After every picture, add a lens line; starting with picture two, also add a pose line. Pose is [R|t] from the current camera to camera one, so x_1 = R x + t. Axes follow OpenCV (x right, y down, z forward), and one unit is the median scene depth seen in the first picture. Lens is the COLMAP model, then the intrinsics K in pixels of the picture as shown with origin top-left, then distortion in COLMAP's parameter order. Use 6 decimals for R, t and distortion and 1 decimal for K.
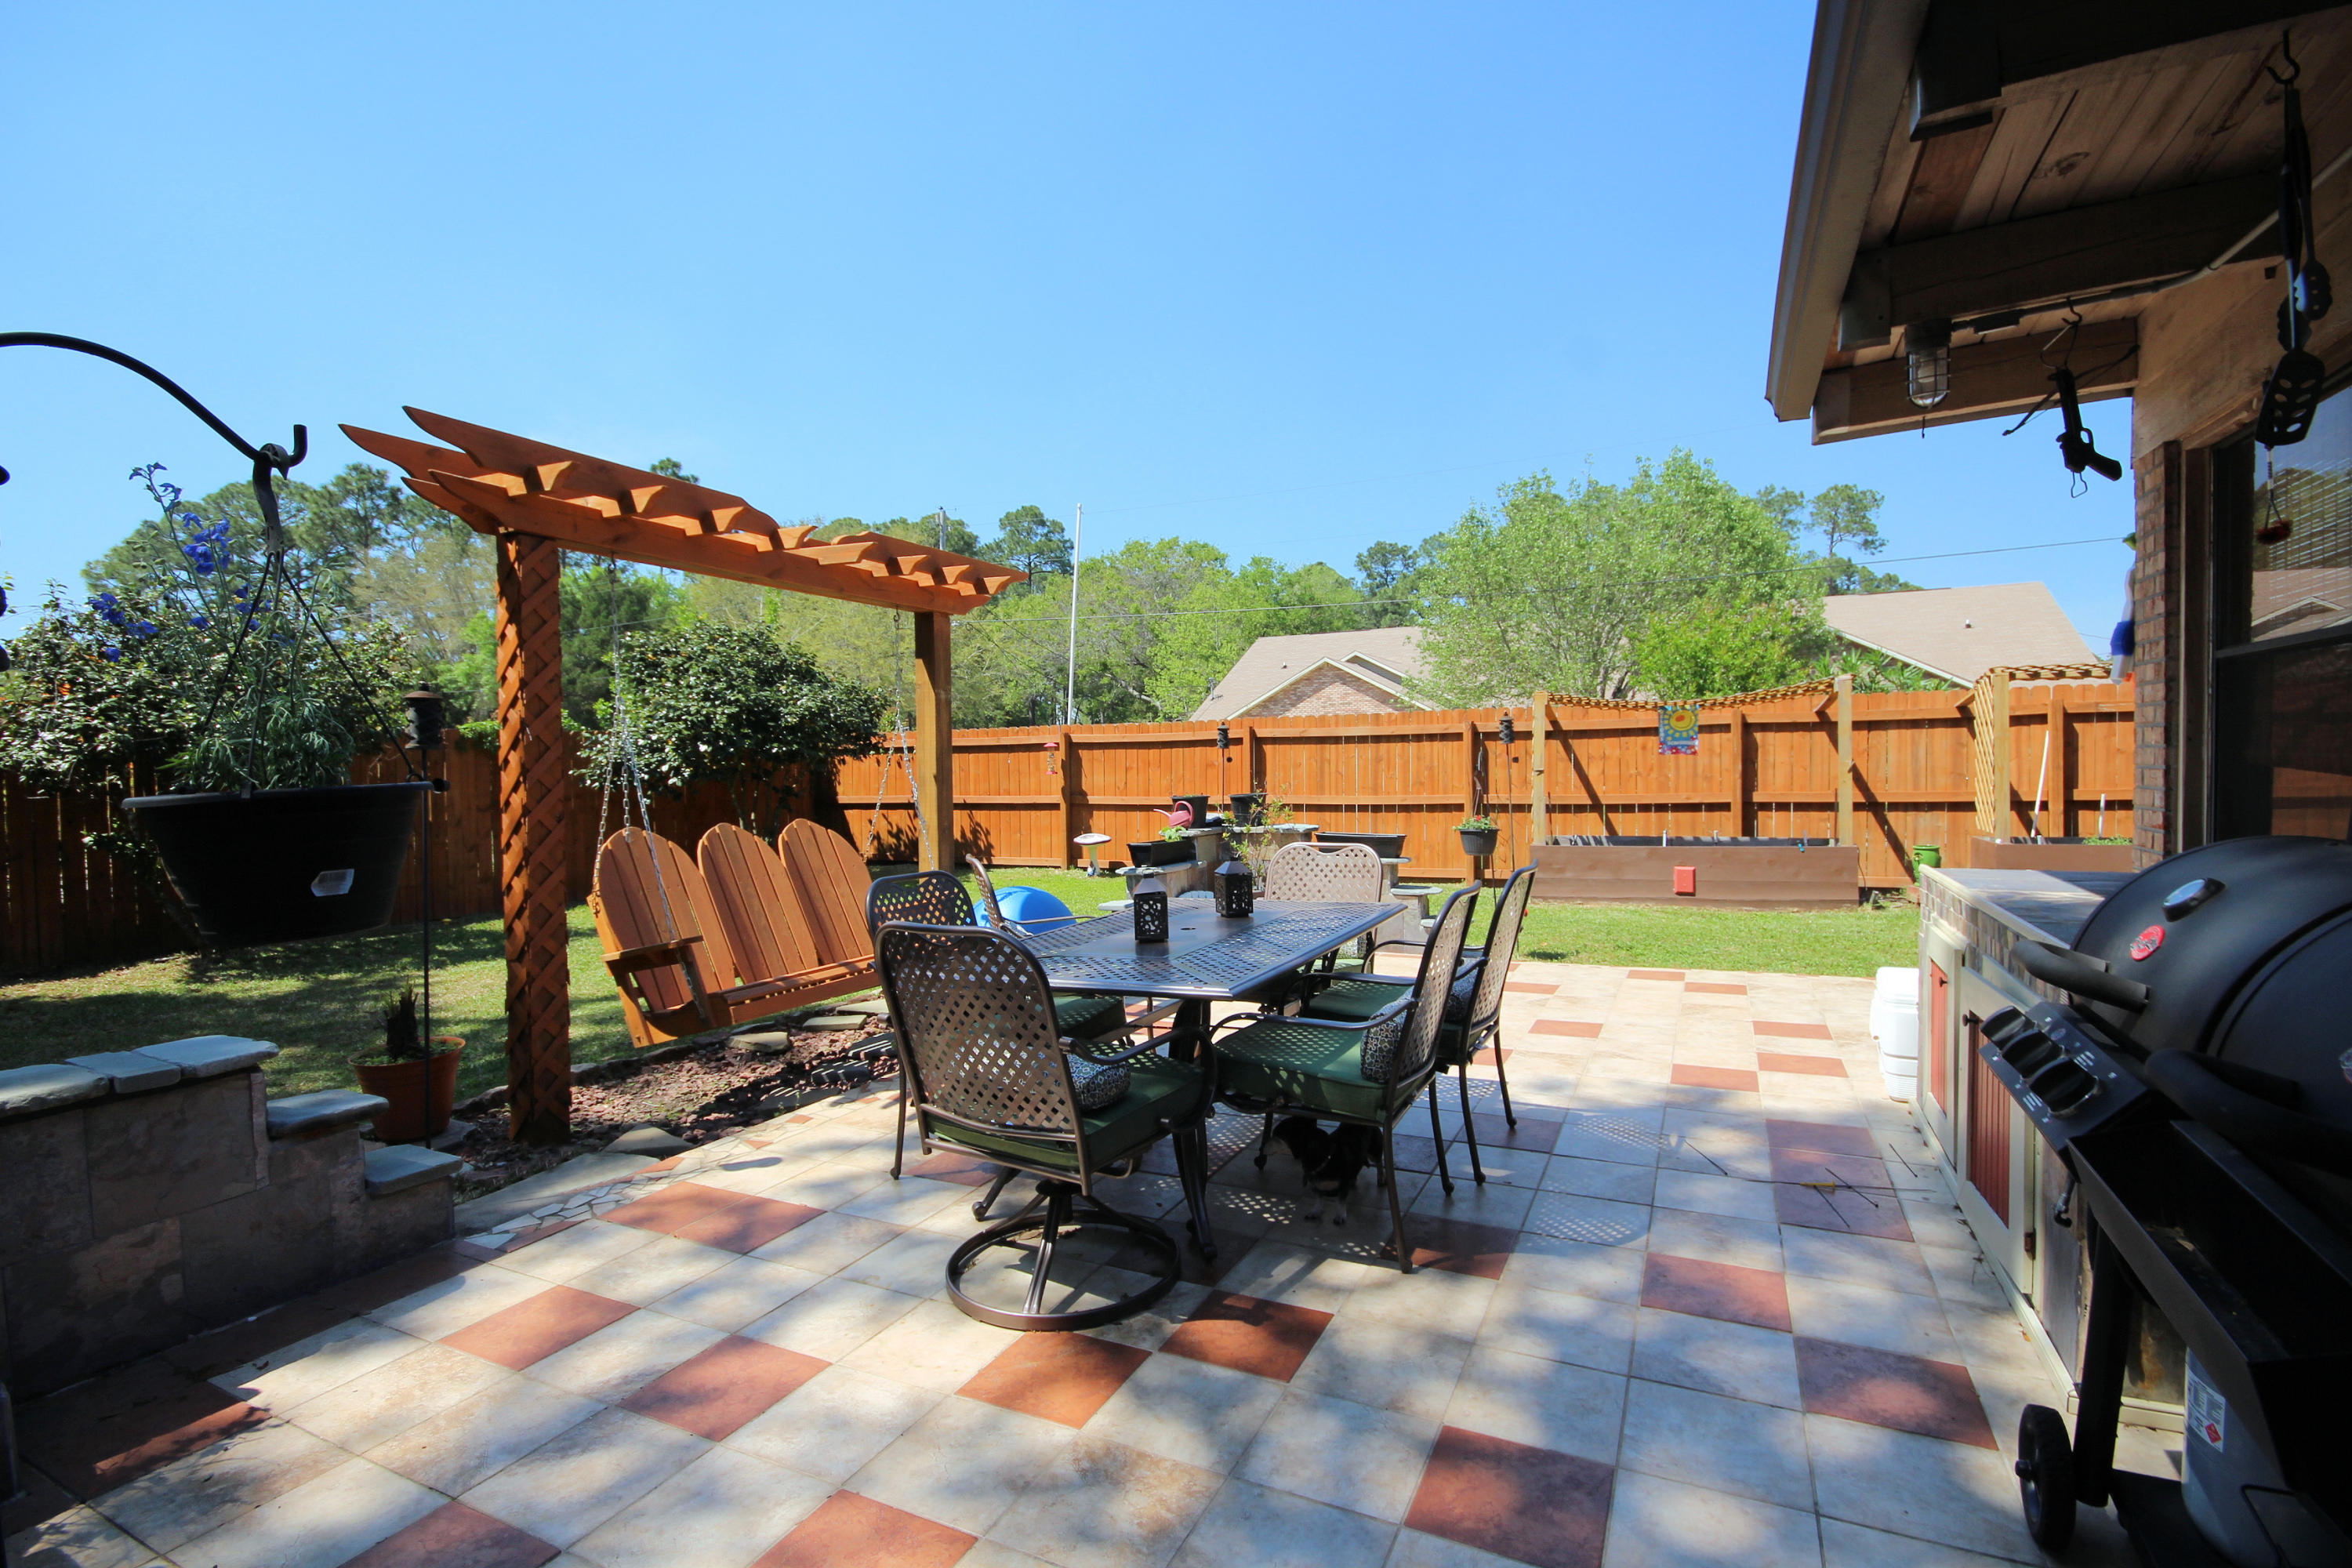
lens RADIAL K [[1086.1, 0, 1164.5], [0, 1086.1, 786.3], [0, 0, 1]] dist [-0.000320, -0.004742]
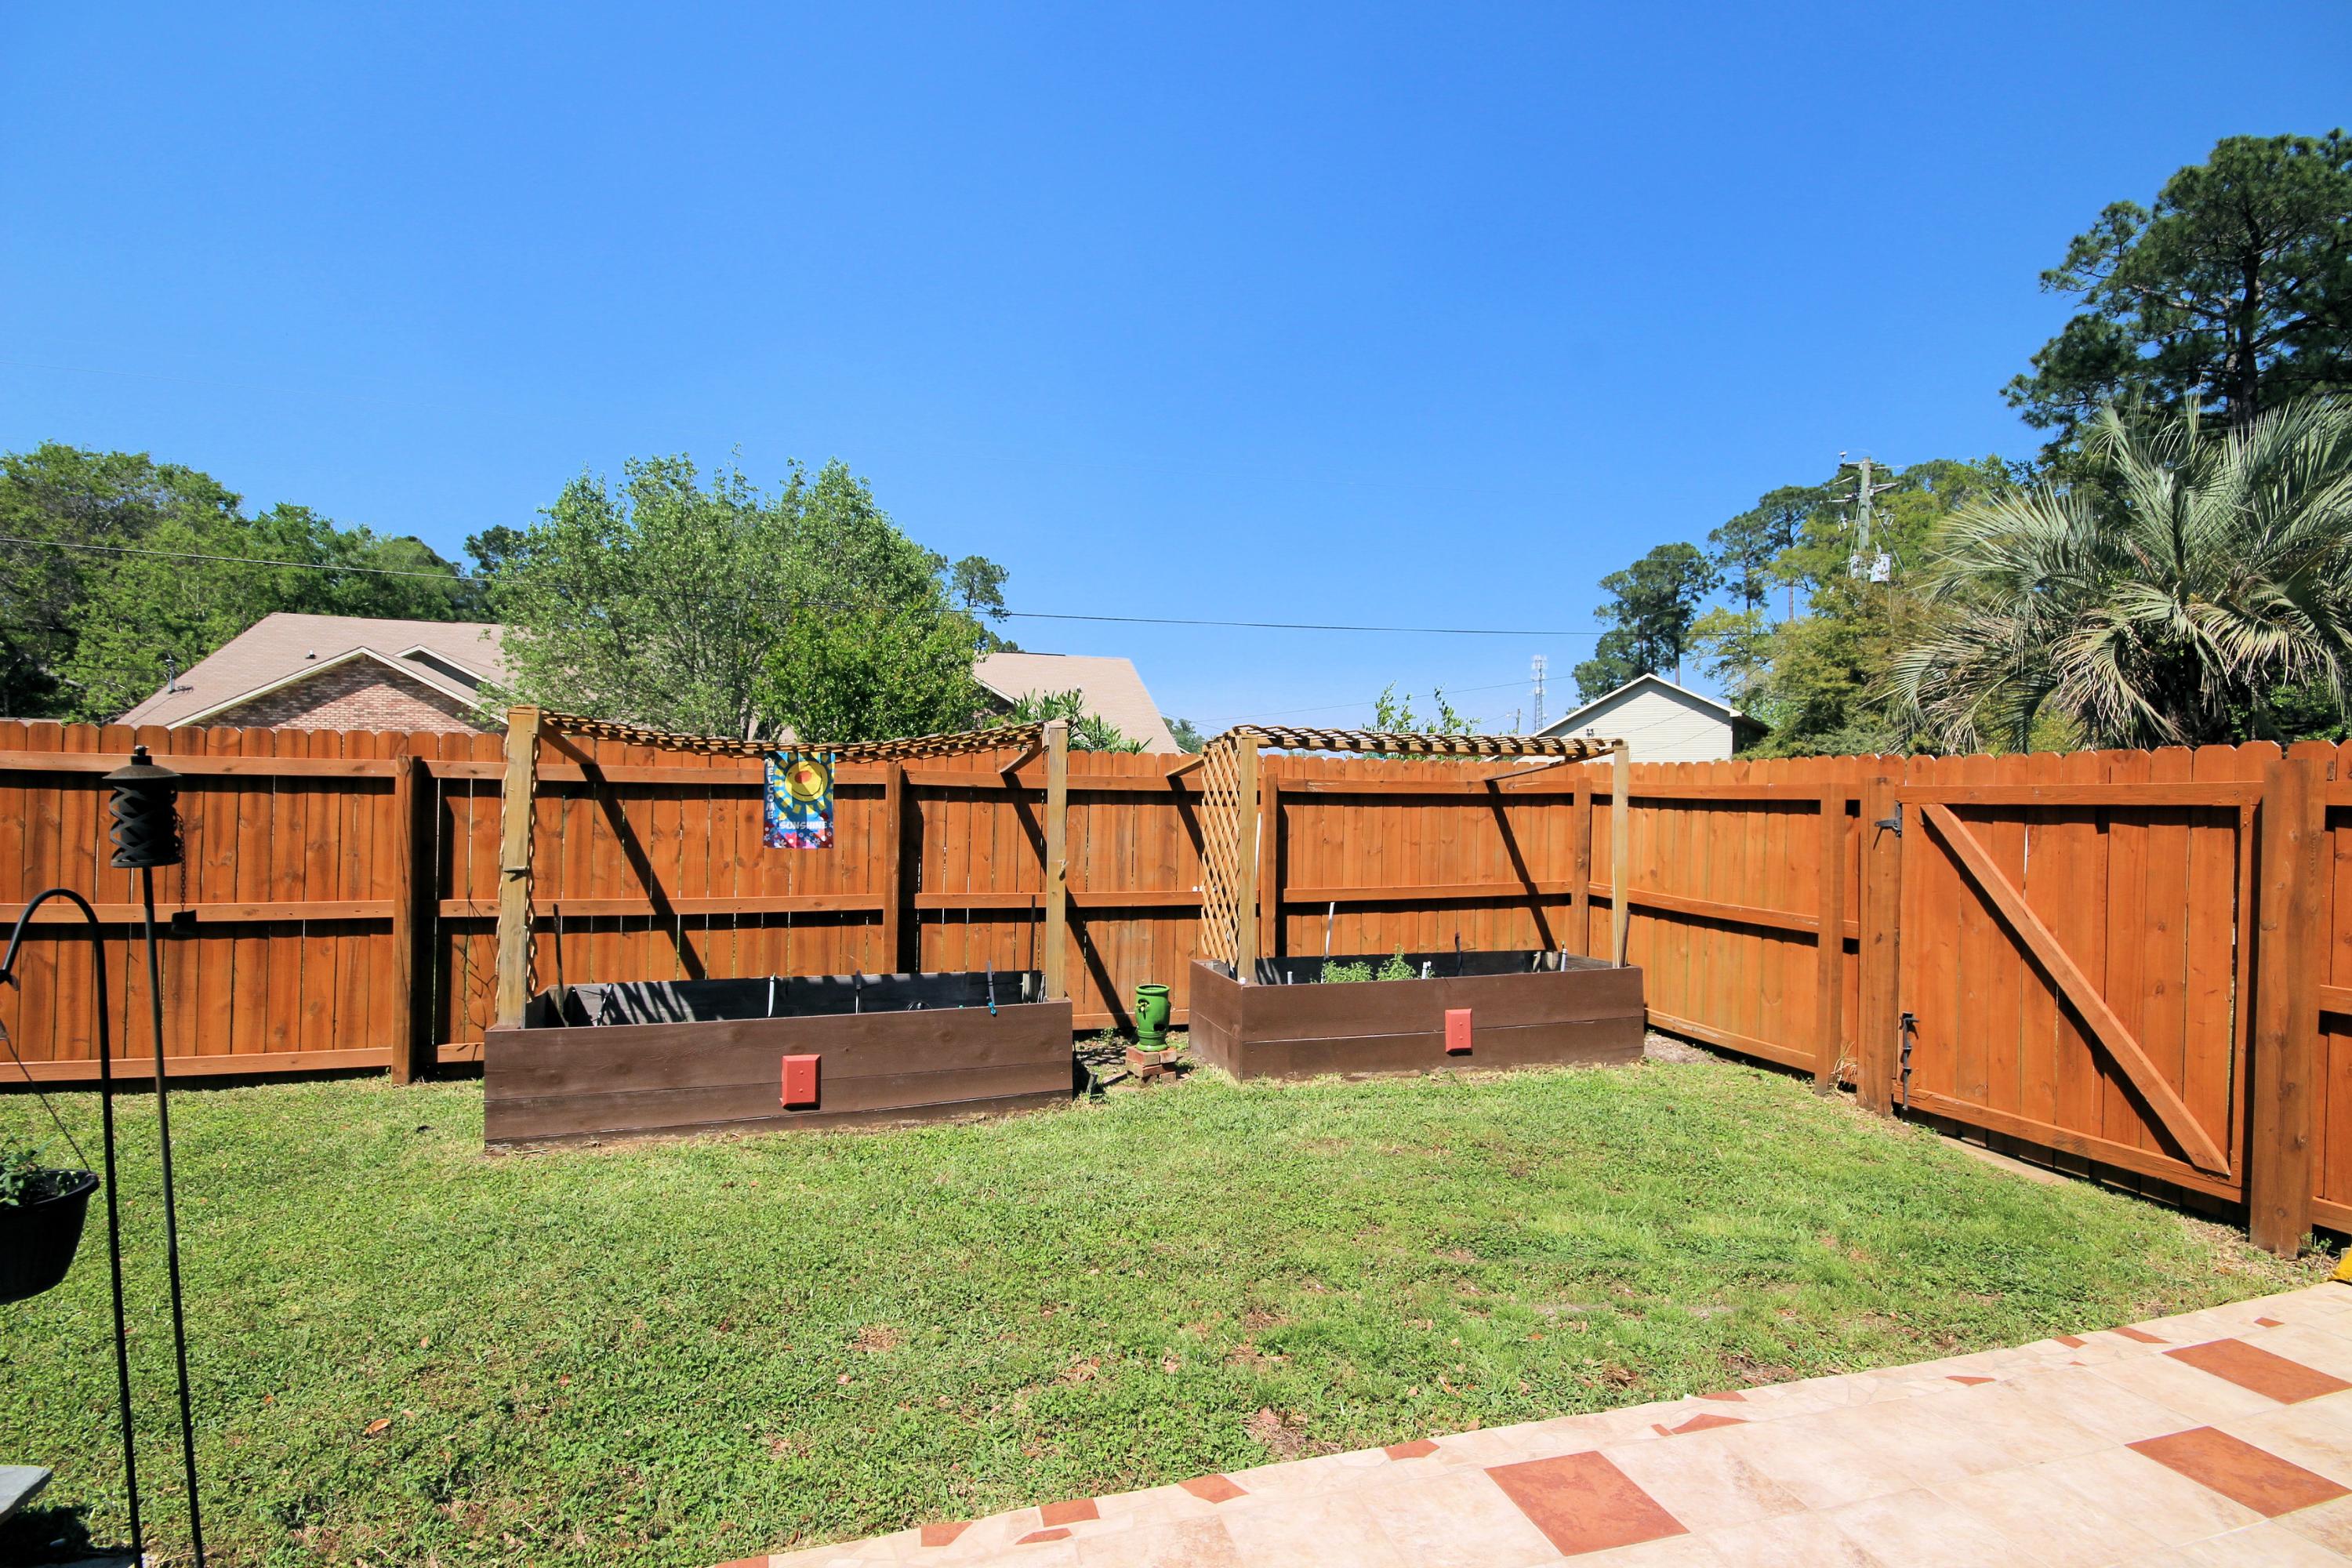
lens RADIAL K [[1086.1, 0, 1178.1], [0, 1086.1, 807.6], [0, 0, 1]] dist [-0.000320, -0.004742]
pose [[0.731961, 0.025026, 0.680887, 0.200306], [-0.017554, 0.999686, -0.017873, -0.033438], [-0.681121, 0.001130, 0.732170, 0.389816]]
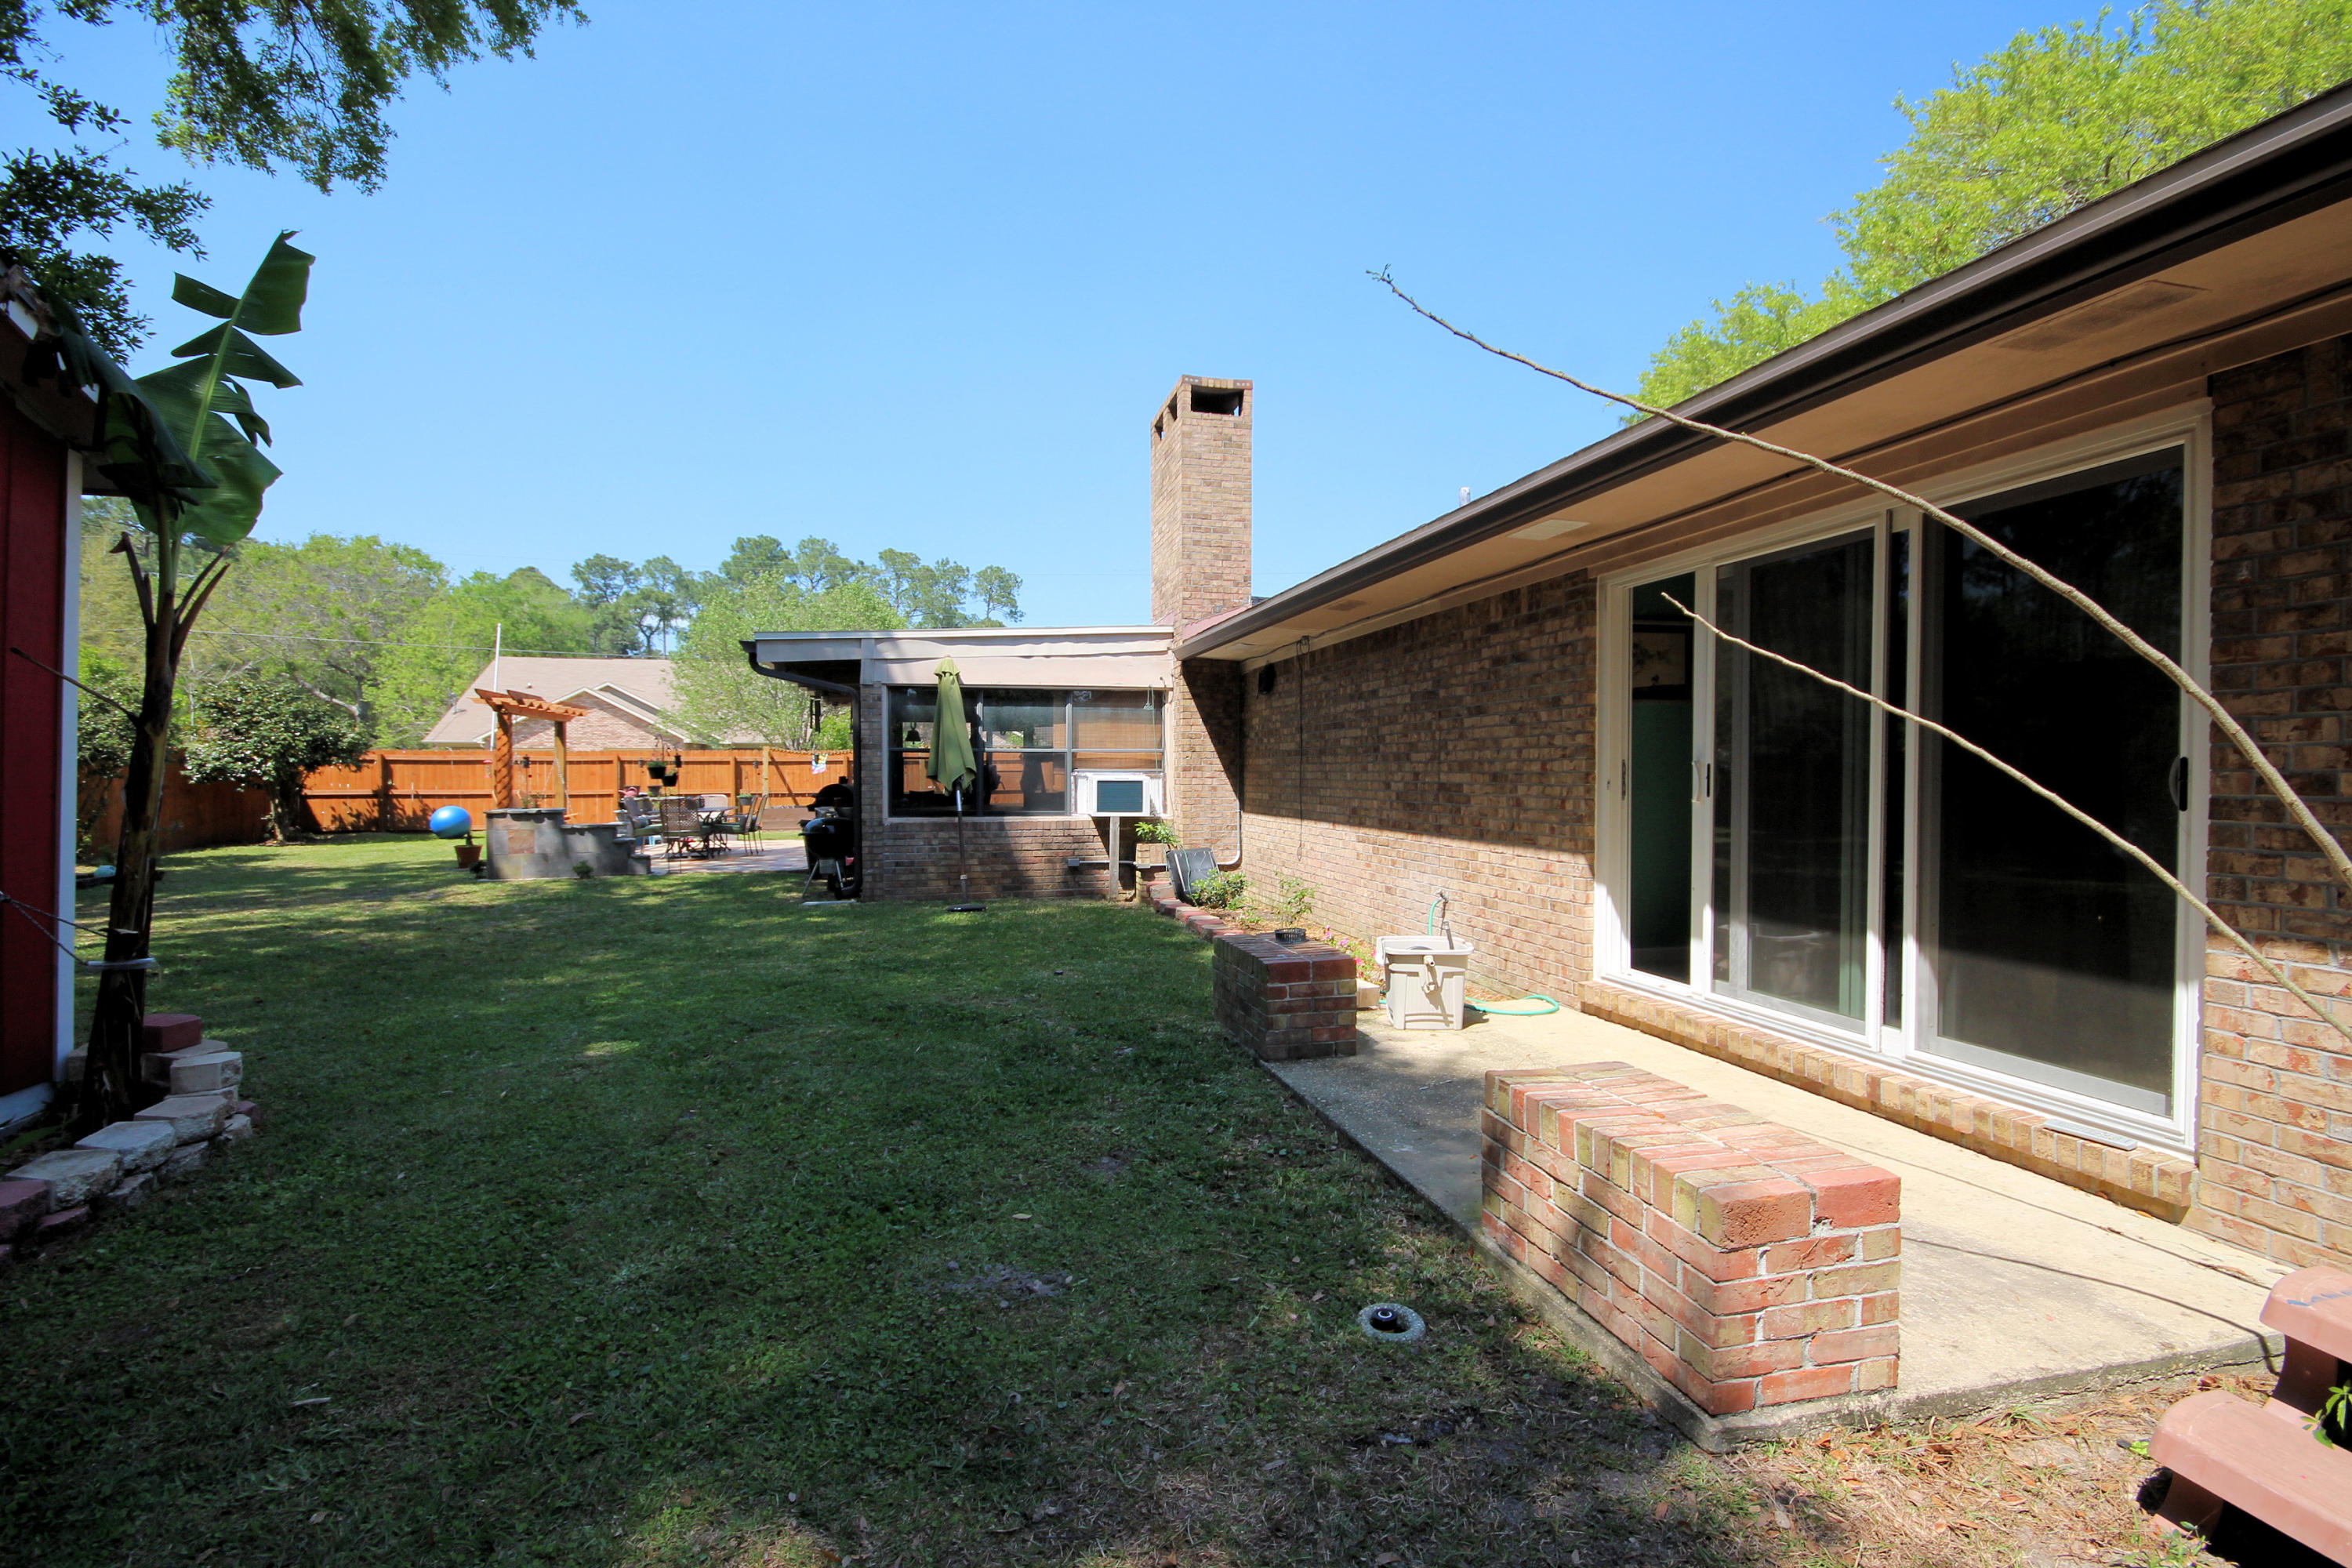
lens RADIAL K [[1086.1, 0, 1179.6], [0, 1086.1, 789.1], [0, 0, 1]] dist [-0.000320, -0.004742]
pose [[0.762975, 0.005660, 0.646403, -0.445208], [0.001393, 0.999945, -0.010399, 0.031894], [-0.646426, 0.008834, 0.762925, -1.245393]]
